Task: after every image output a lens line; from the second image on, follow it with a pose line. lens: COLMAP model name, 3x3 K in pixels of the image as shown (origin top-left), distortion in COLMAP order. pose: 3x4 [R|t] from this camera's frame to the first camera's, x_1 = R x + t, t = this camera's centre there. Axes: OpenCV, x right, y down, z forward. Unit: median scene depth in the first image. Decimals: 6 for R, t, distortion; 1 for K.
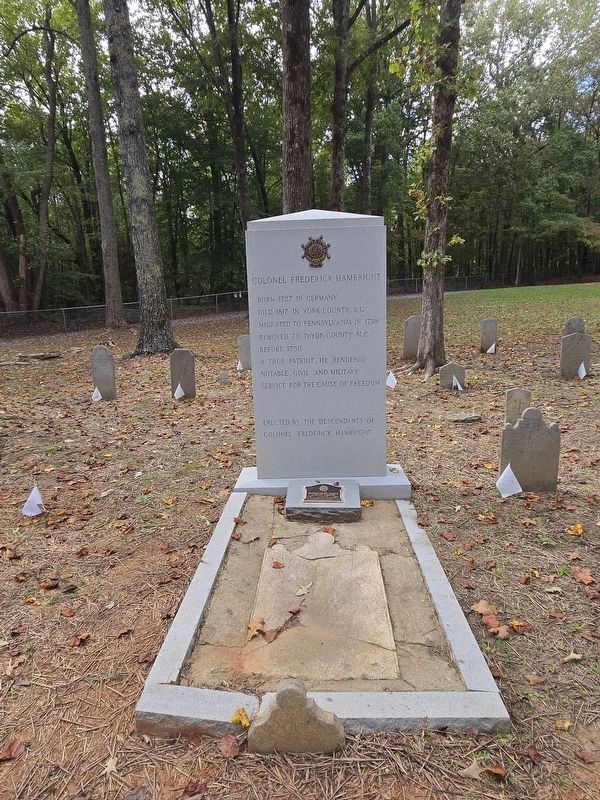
lens RADIAL K [[322.1, 0, 300.0], [0, 322.1, 400.0], [0, 0, 1]] dist [0.000145, 0.000095]
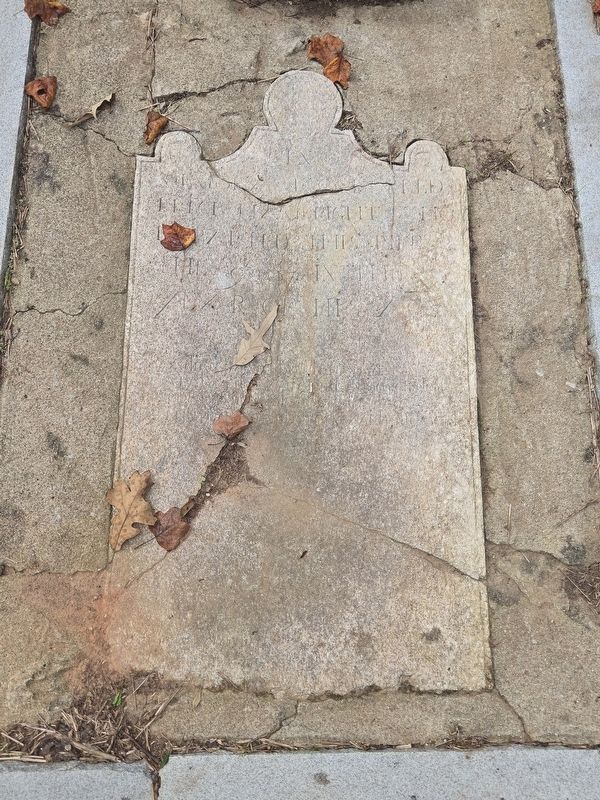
lens RADIAL K [[541.1, 0, 300.0], [0, 541.1, 400.0], [0, 0, 1]] dist [0.020479, -0.000033]
pose [[0.997945, -0.047921, 0.042525, 0.031469], [-0.020033, 0.397068, 0.917570, 0.045834], [-0.060856, -0.916537, 0.395292, 0.633504]]
